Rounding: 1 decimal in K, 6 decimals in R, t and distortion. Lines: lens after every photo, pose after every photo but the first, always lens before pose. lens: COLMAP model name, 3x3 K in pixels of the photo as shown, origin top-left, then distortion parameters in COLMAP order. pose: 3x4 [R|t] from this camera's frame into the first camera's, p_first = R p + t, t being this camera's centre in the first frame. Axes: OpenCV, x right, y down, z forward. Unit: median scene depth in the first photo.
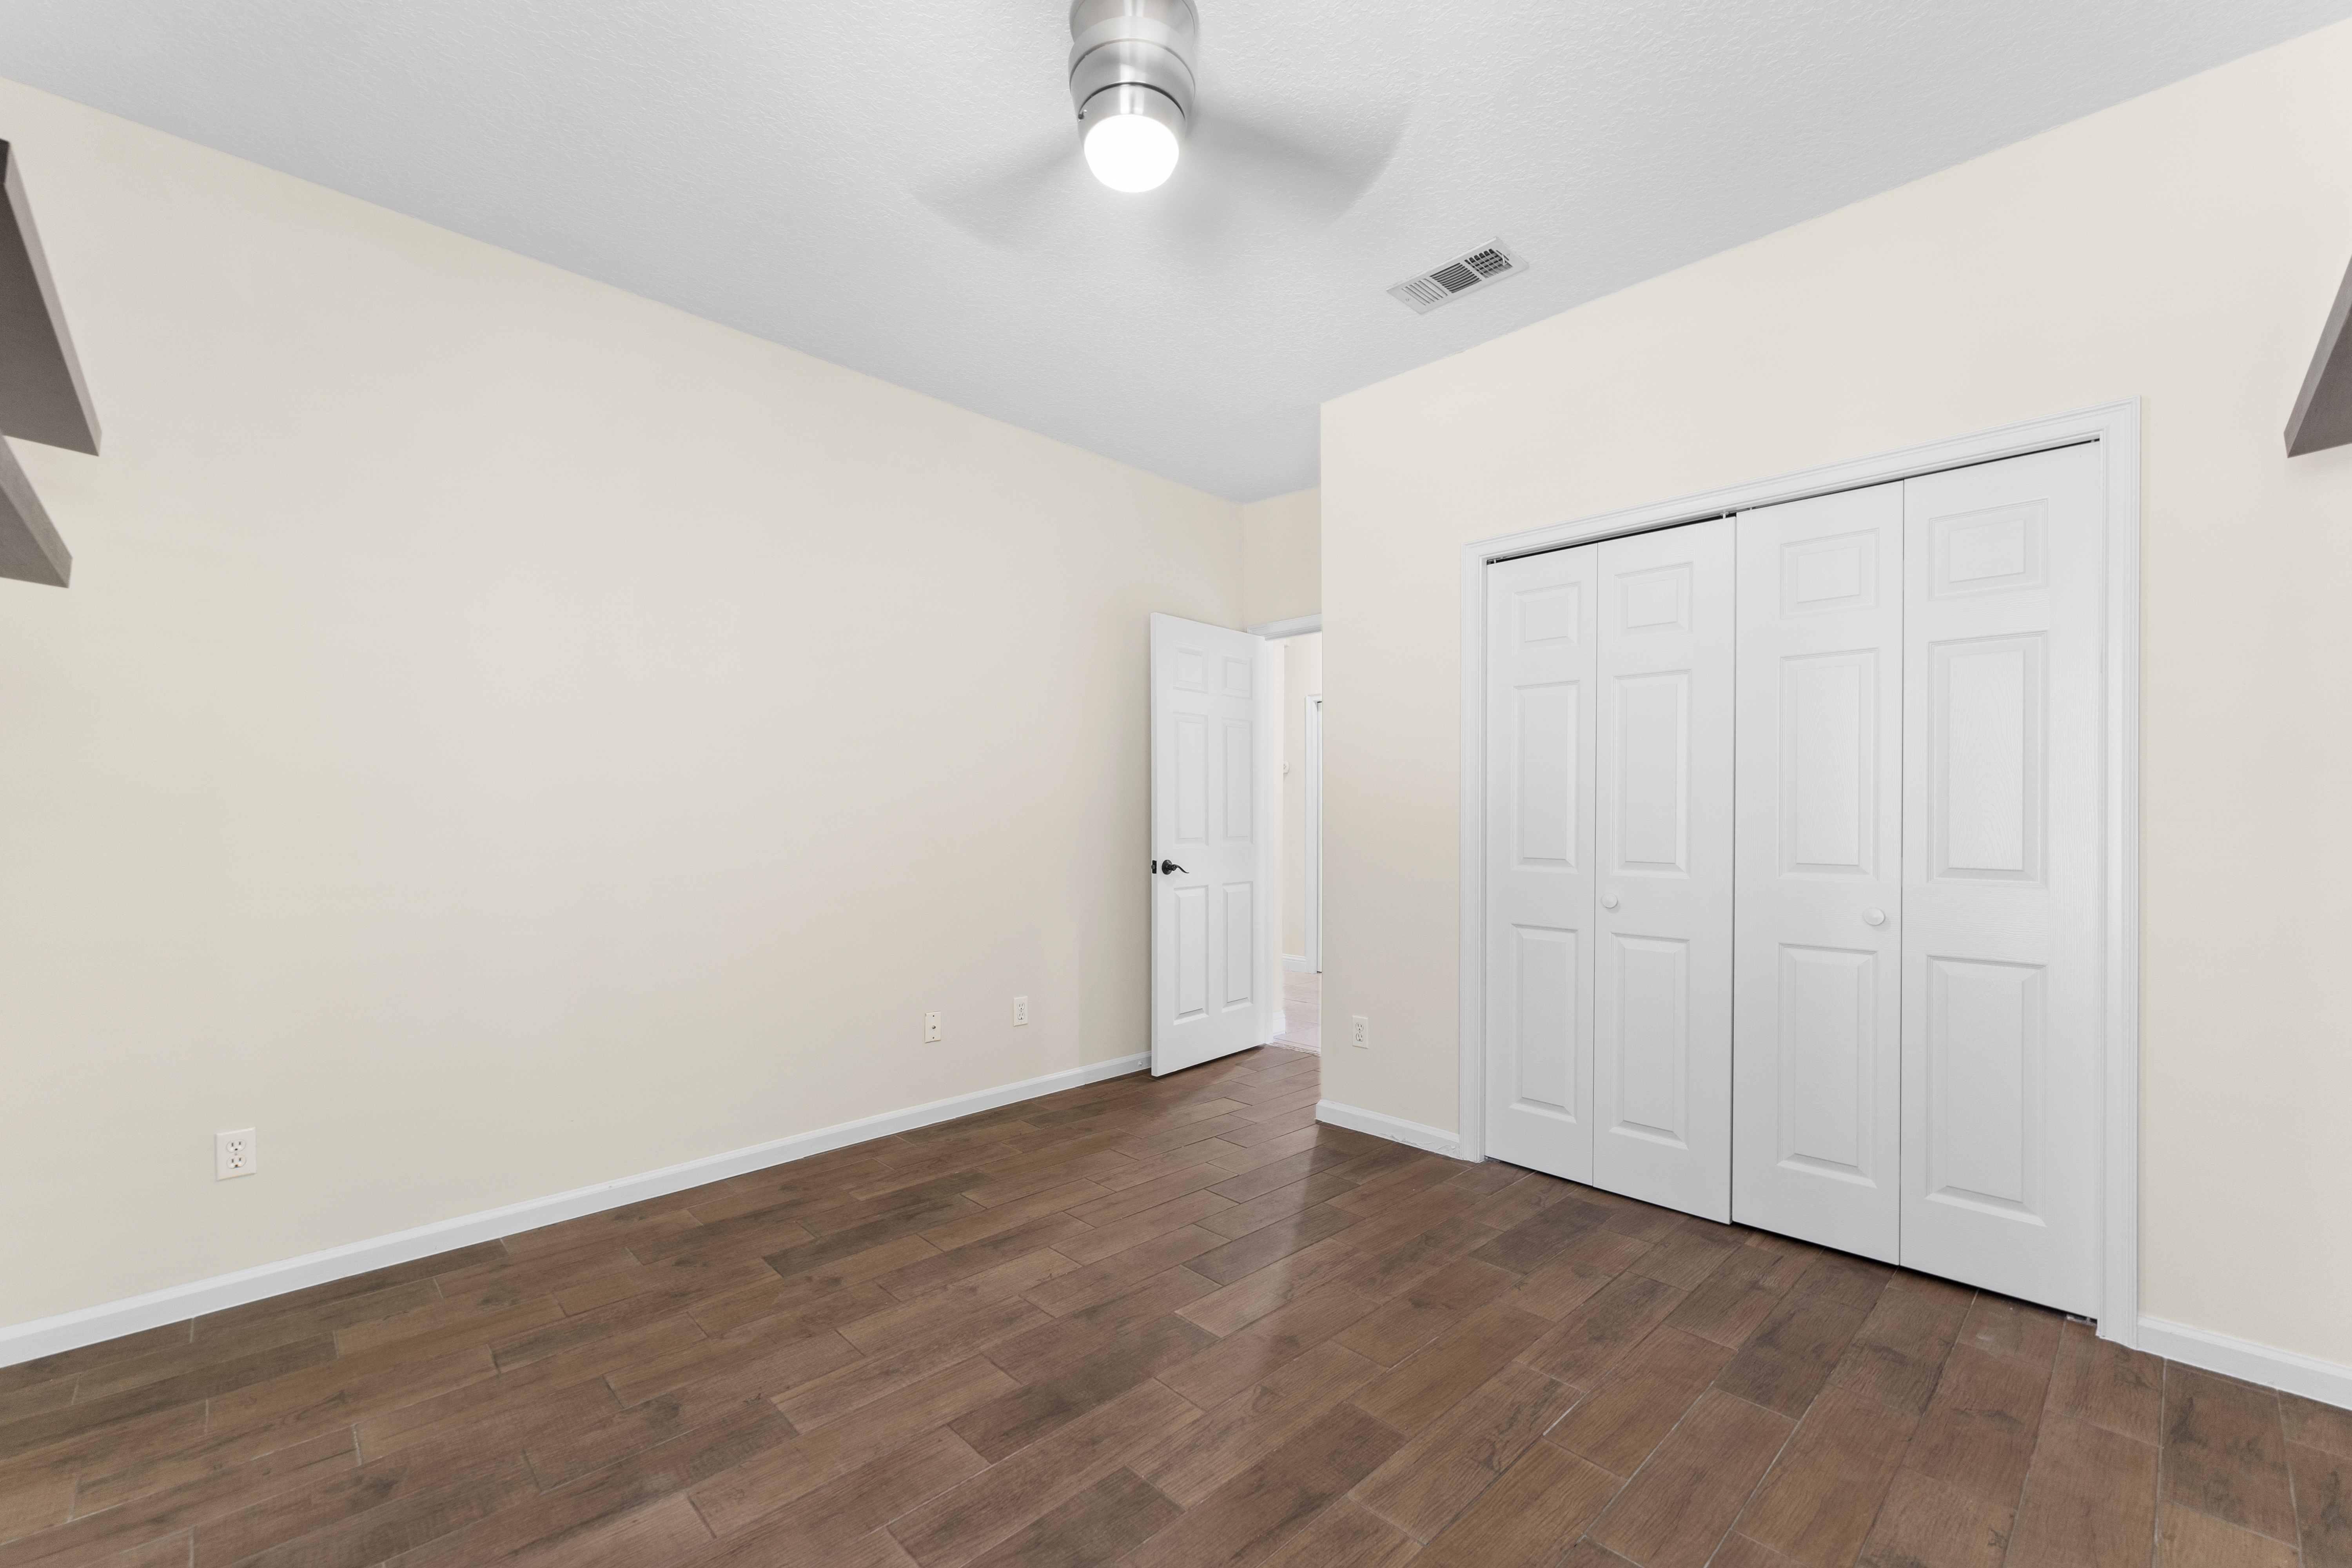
lens RADIAL K [[968.1, 0, 1165.1], [0, 968.1, 772.9], [0, 0, 1]] dist [0.002360, 0.000139]
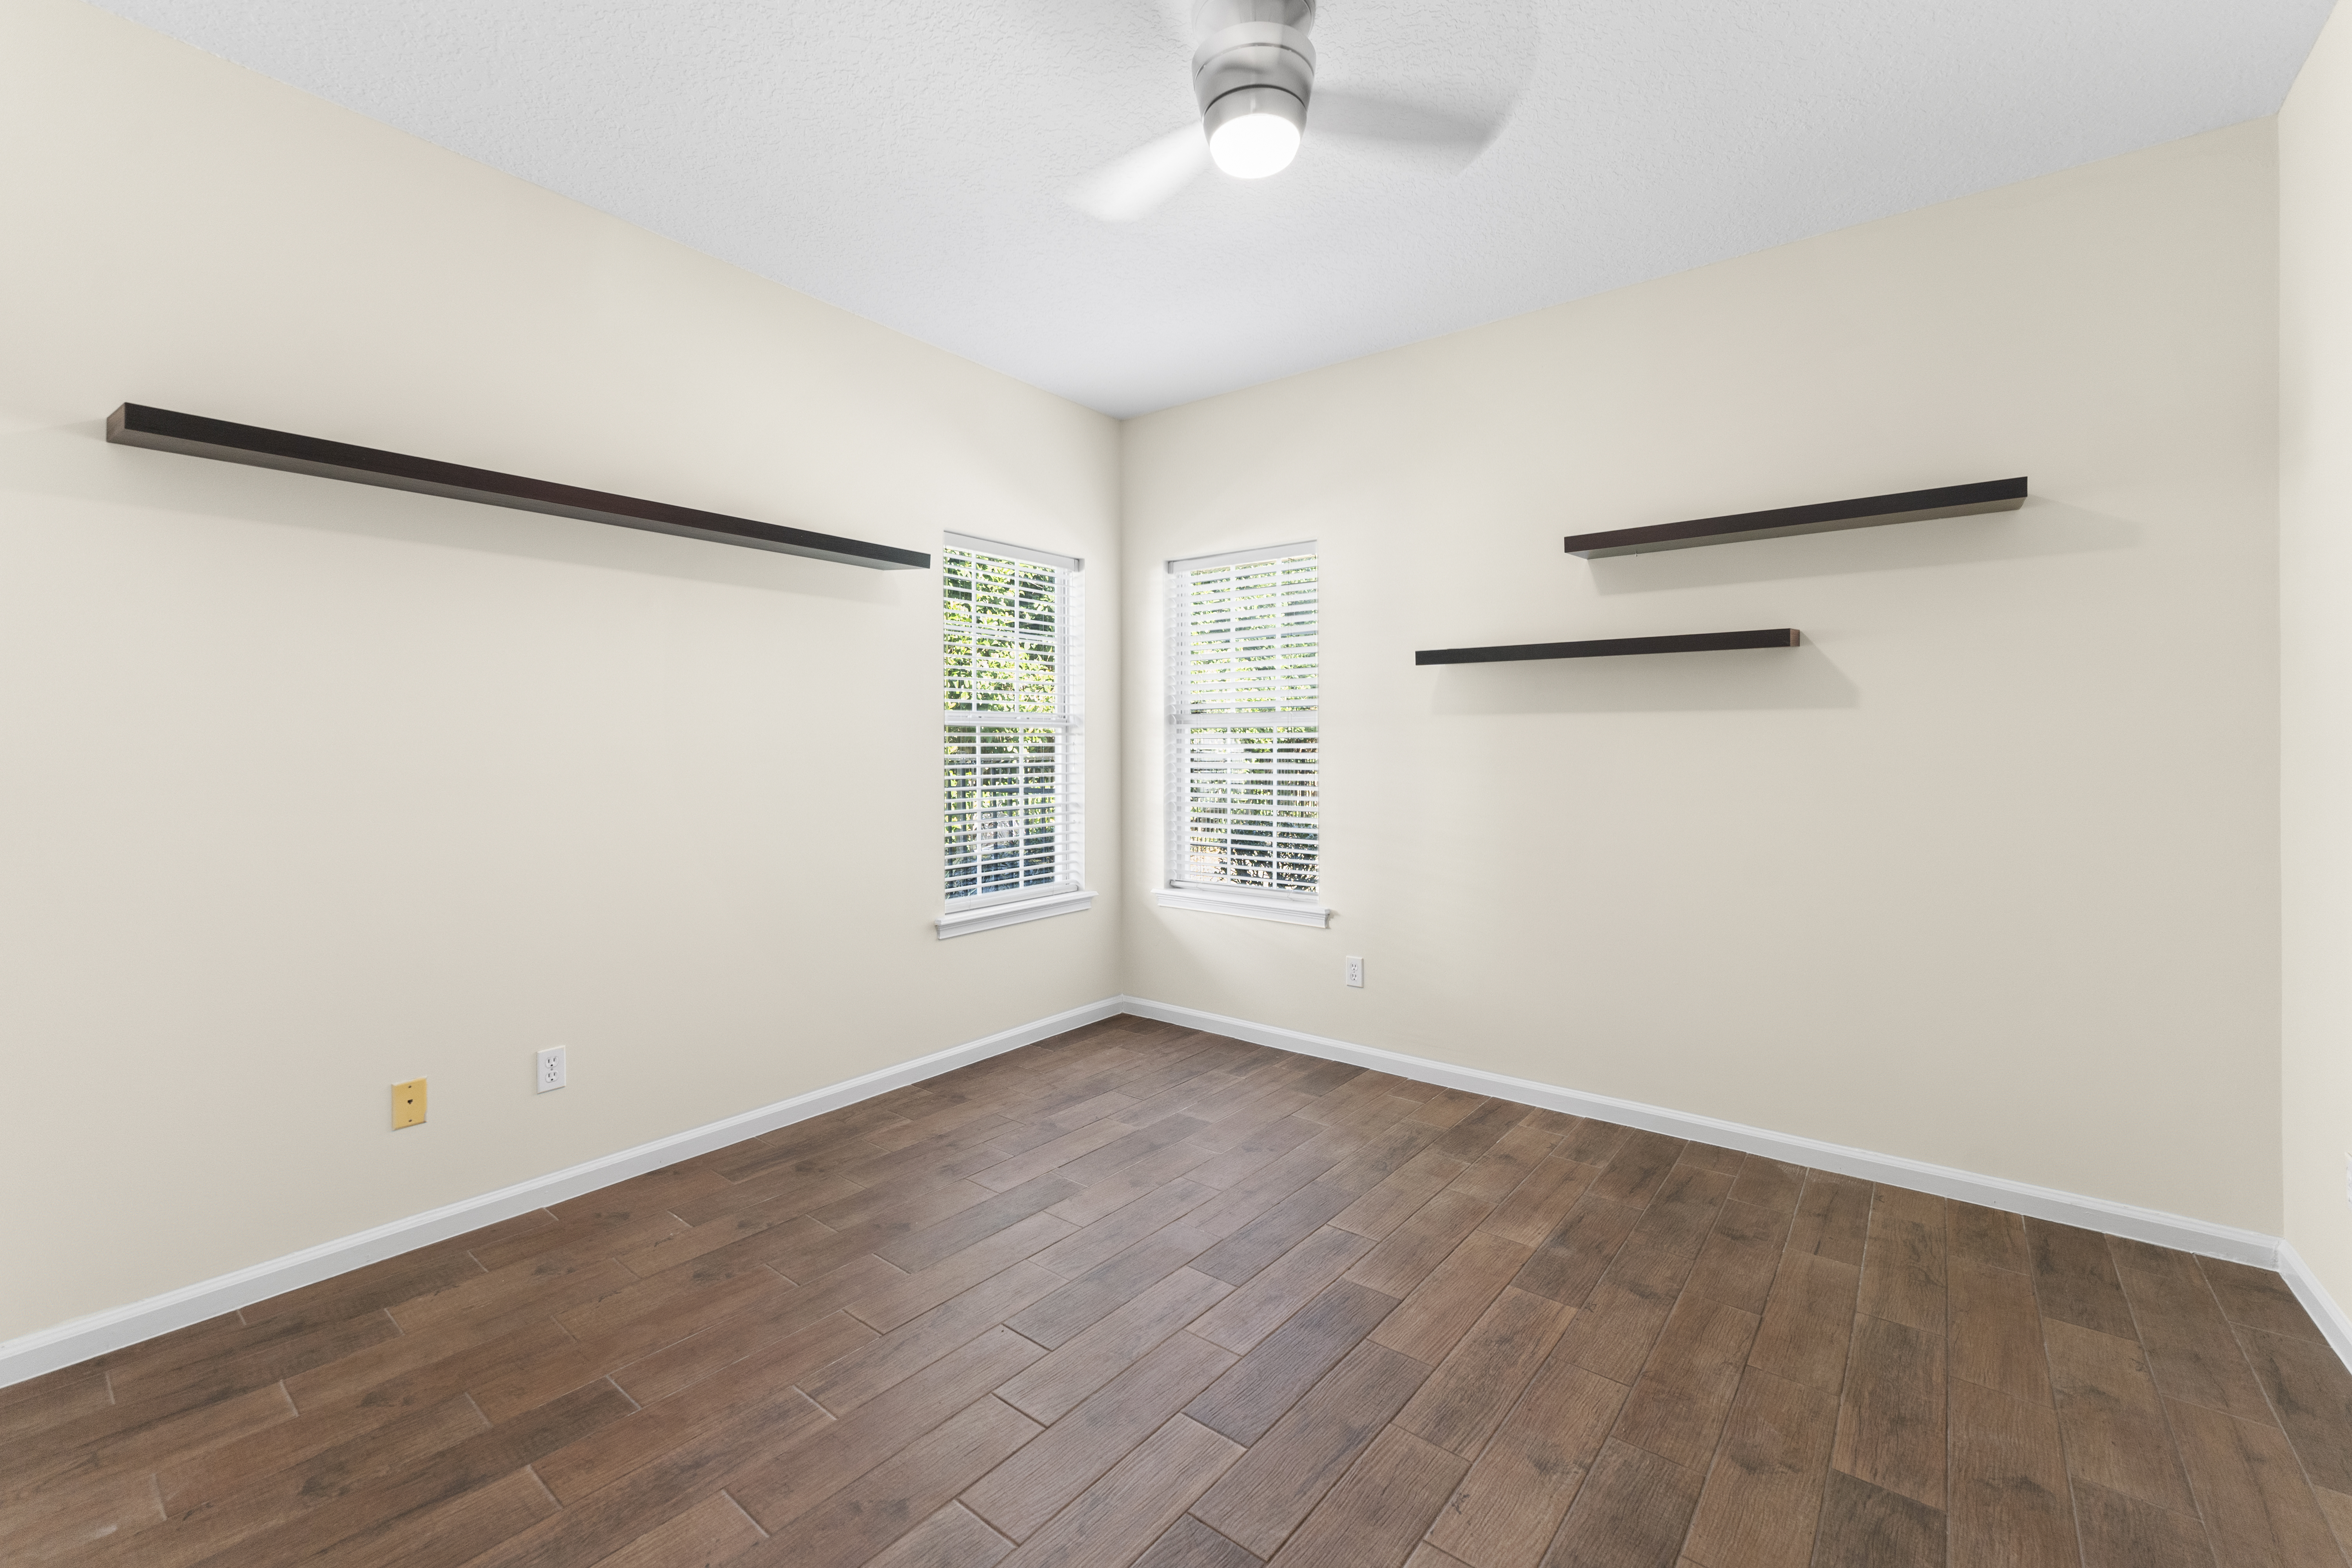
lens RADIAL K [[968.1, 0, 1165.1], [0, 968.1, 772.9], [0, 0, 1]] dist [0.002360, 0.000139]
pose [[-0.992775, 0.003127, -0.119949, 0.180432], [0.005857, 0.999732, -0.022418, 0.057123], [0.119846, -0.022958, -0.992527, 1.978387]]
